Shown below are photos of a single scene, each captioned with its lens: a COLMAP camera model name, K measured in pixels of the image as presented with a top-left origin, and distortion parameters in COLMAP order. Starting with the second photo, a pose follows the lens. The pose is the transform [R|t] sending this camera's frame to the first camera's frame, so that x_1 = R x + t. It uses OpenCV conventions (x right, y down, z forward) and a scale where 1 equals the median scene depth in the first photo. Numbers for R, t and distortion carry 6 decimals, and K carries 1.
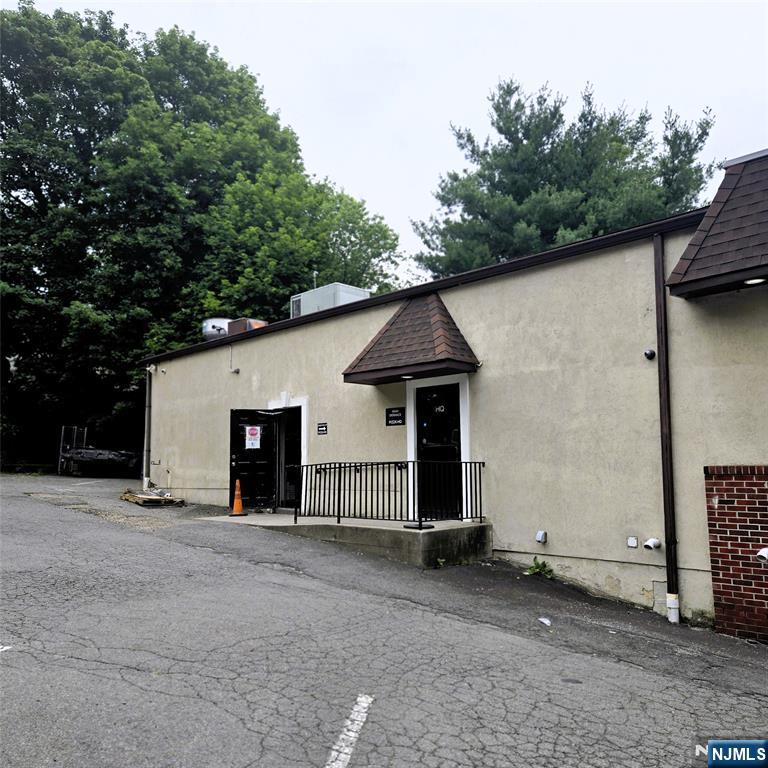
lens RADIAL K [[687.8, 0, 381.2], [0, 687.8, 390.6], [0, 0, 1]] dist [0.079107, -0.032641]
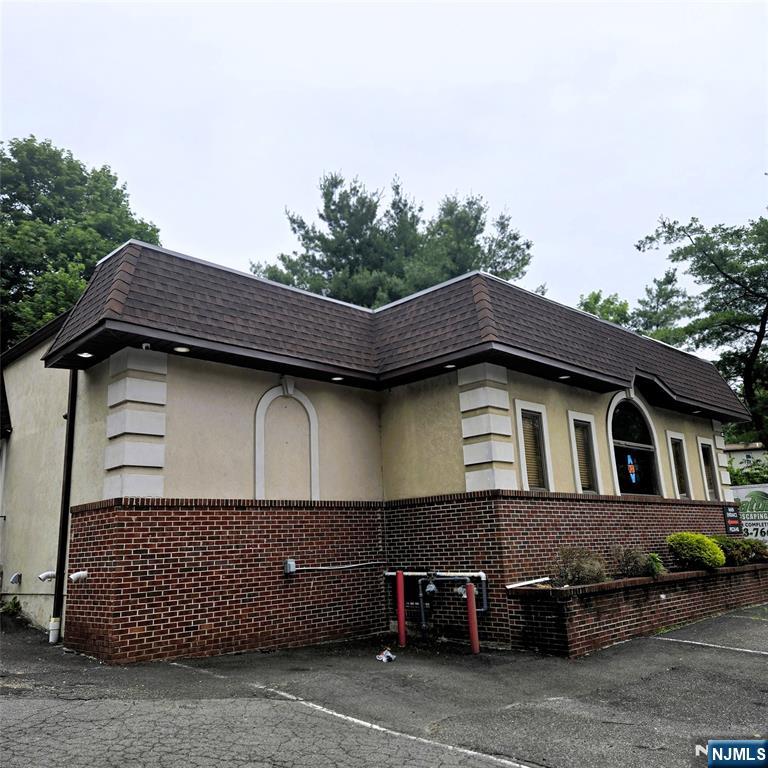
lens RADIAL K [[687.8, 0, 386.2], [0, 687.8, 387.5], [0, 0, 1]] dist [0.079107, -0.032641]
pose [[0.999212, -0.038623, 0.009118, 0.256859], [0.039383, 0.993367, -0.108033, 0.014338], [-0.004885, 0.108307, 0.994106, -0.058621]]
